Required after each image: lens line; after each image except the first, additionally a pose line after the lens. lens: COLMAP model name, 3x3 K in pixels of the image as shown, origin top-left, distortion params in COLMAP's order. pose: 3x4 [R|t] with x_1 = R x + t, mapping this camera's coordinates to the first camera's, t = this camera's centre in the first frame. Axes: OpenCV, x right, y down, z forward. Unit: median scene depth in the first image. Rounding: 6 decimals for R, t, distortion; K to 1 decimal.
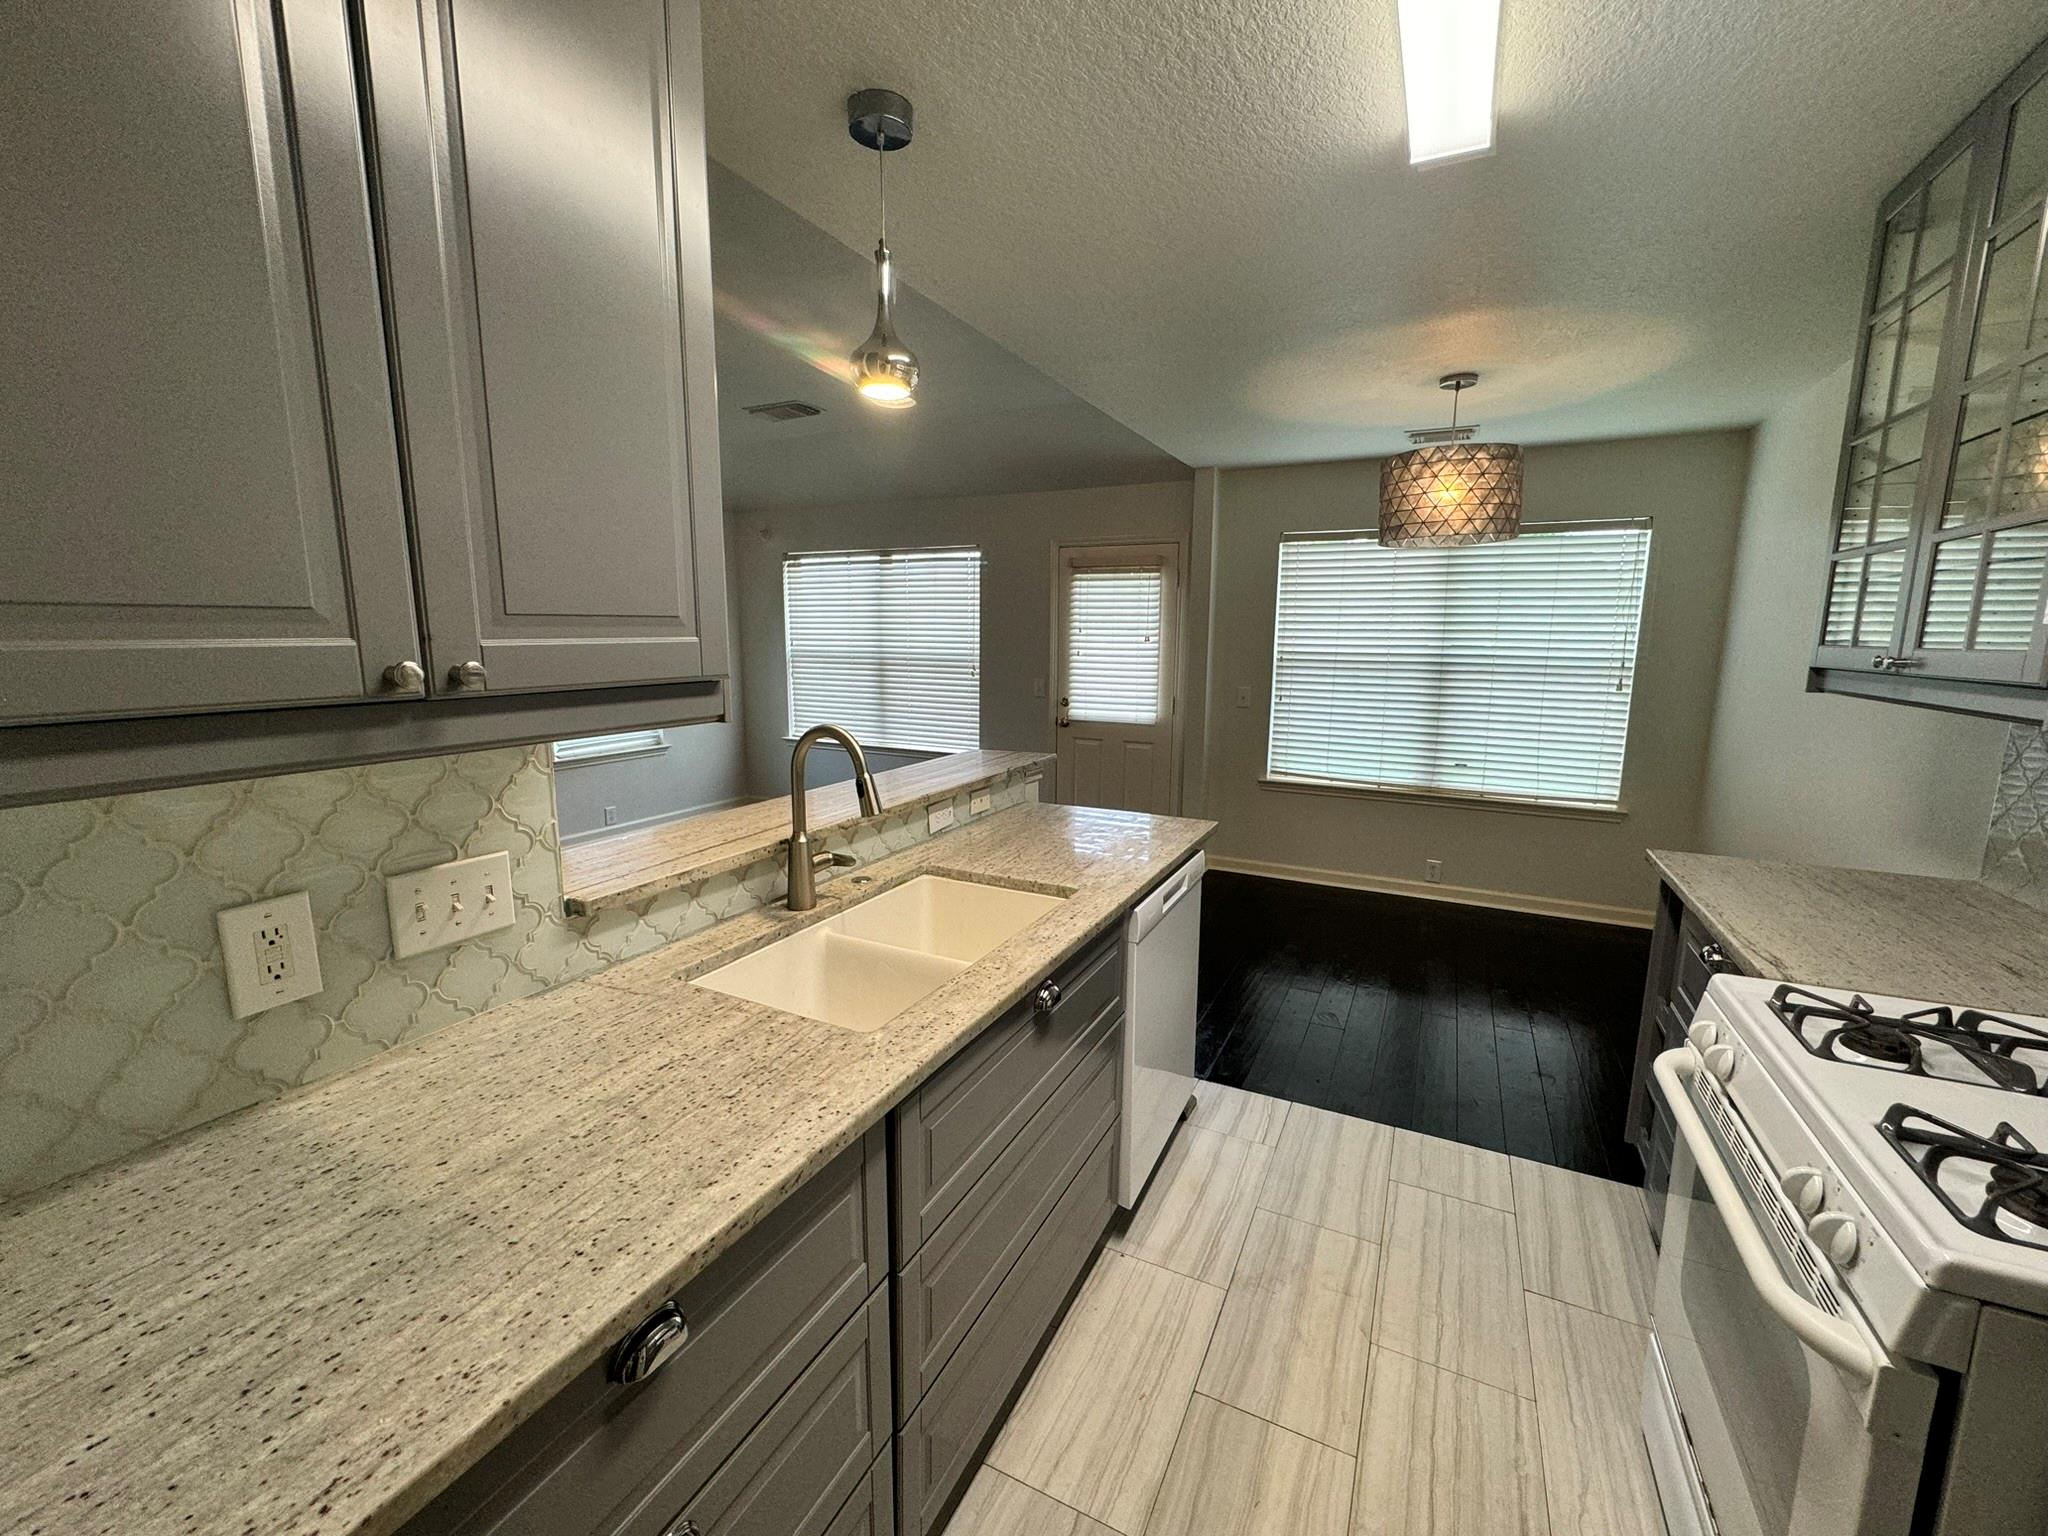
lens RADIAL K [[839.2, 0, 1021.6], [0, 839.2, 764.1], [0, 0, 1]] dist [-0.000569, -0.000209]
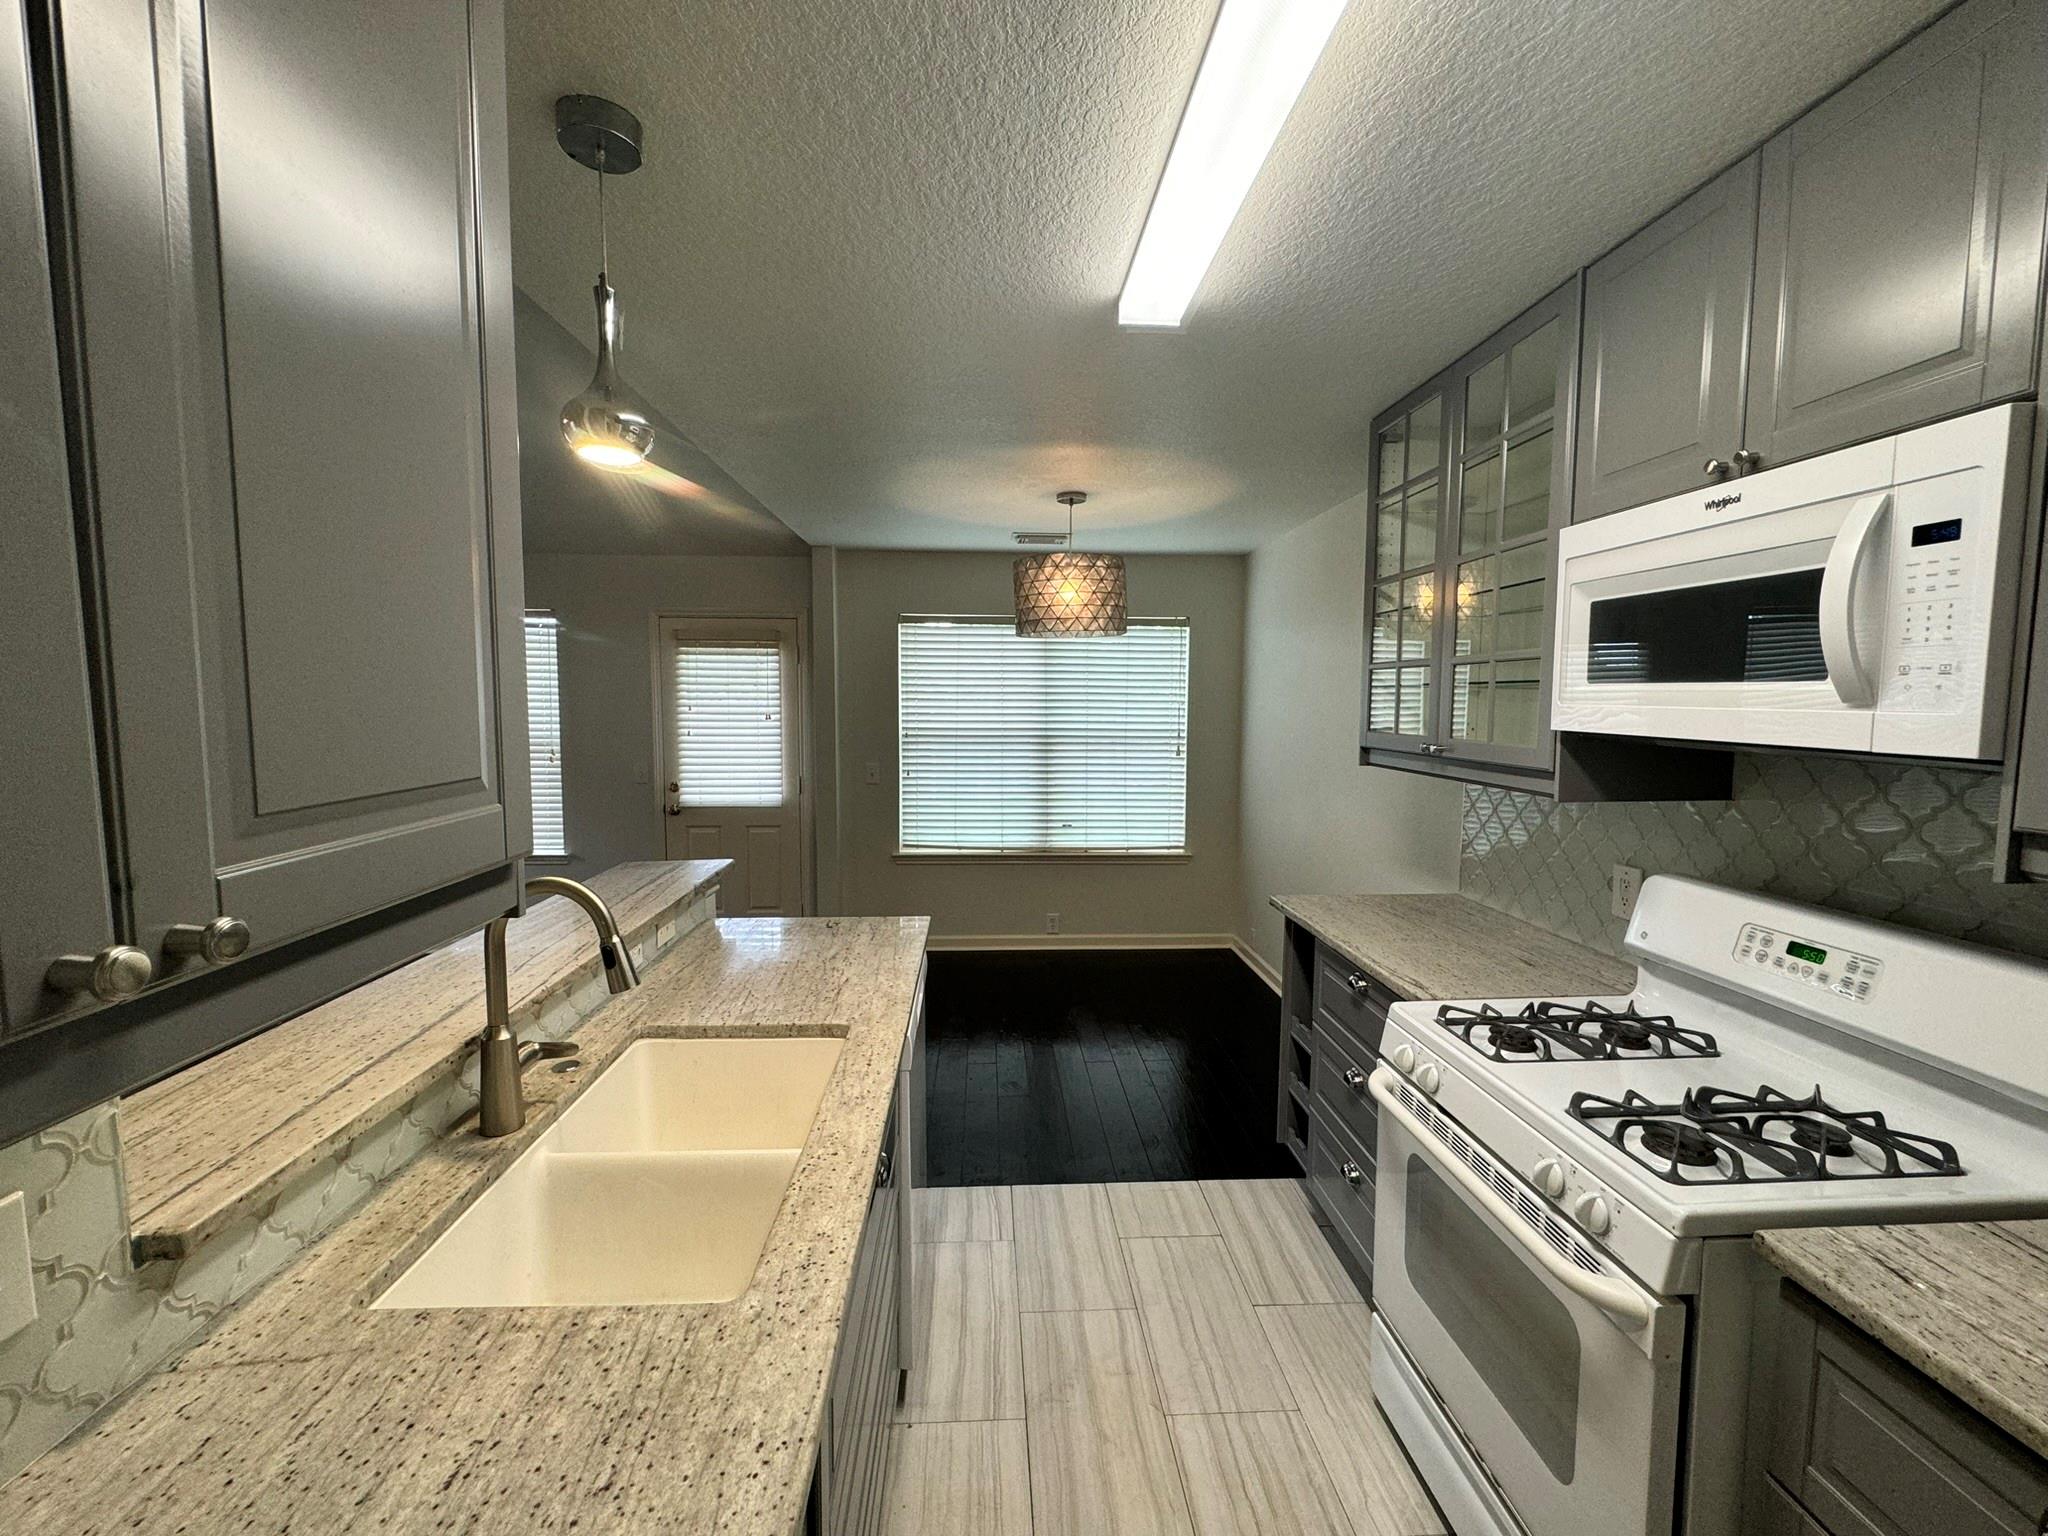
lens RADIAL K [[839.2, 0, 1022.4], [0, 839.2, 764.4], [0, 0, 1]] dist [-0.000569, -0.000209]
pose [[0.869216, -0.043353, 0.492528, -0.205897], [0.079769, 0.995395, -0.053161, -0.065975], [-0.487955, 0.085496, 0.868672, 0.117309]]
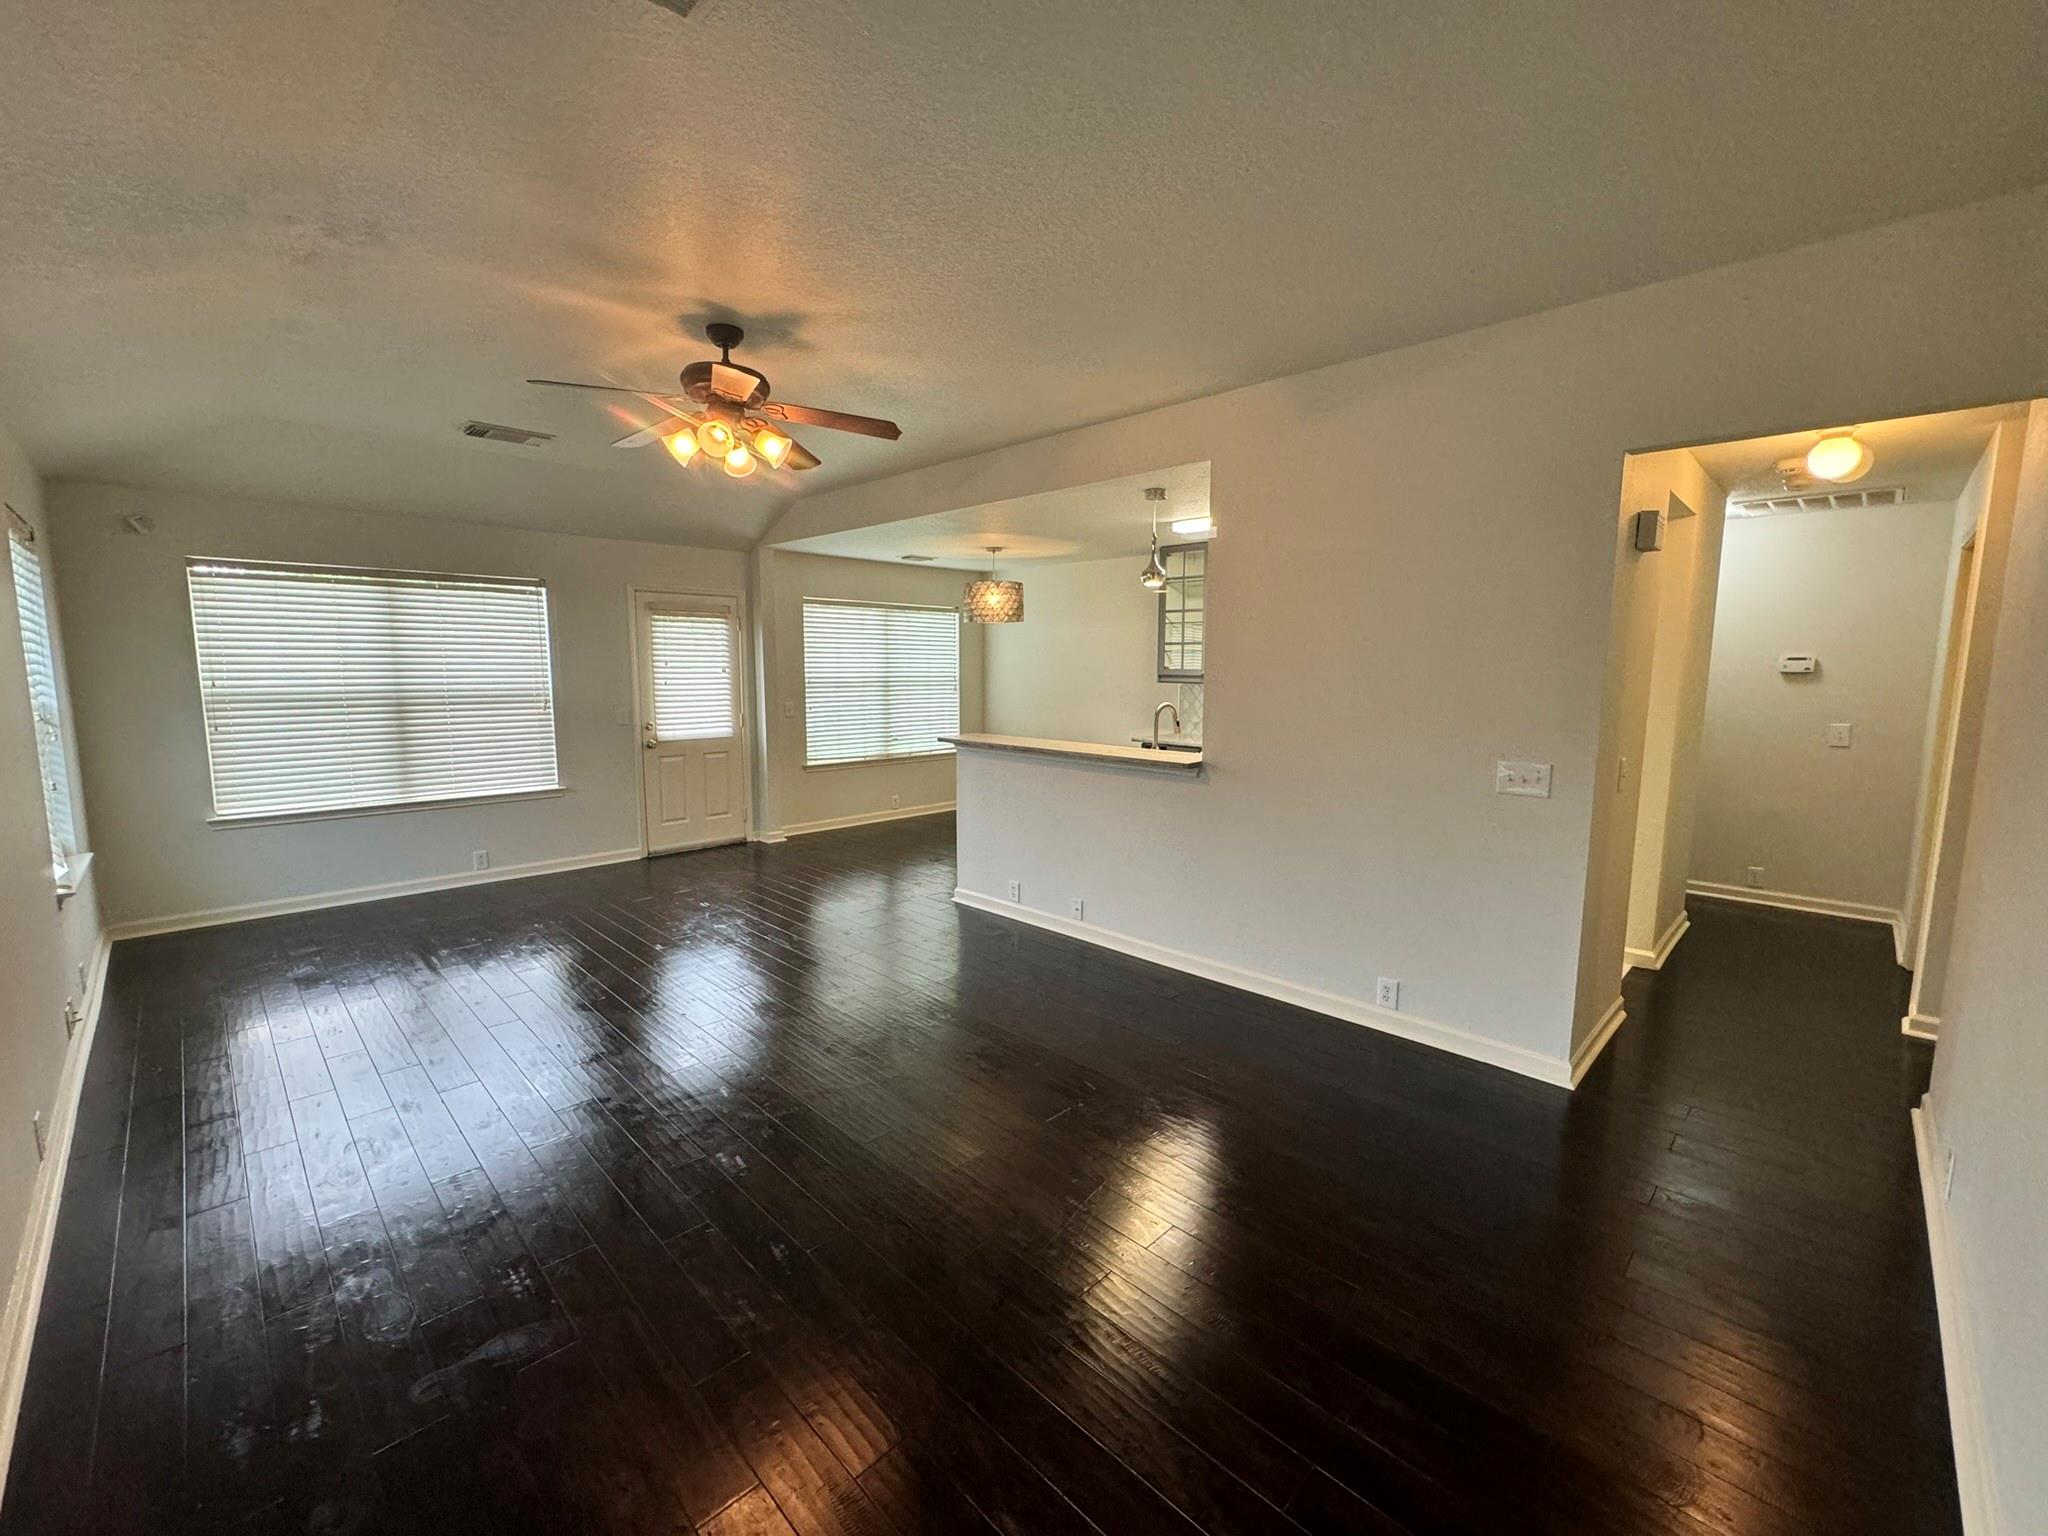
lens RADIAL K [[839.2, 0, 1028.2], [0, 839.2, 767.5], [0, 0, 1]] dist [-0.000569, -0.000209]
pose [[0.309145, -0.124908, 0.942776, -2.715710], [0.147288, 0.985664, 0.082293, -0.117542], [-0.939540, 0.113419, 0.323110, 0.499455]]
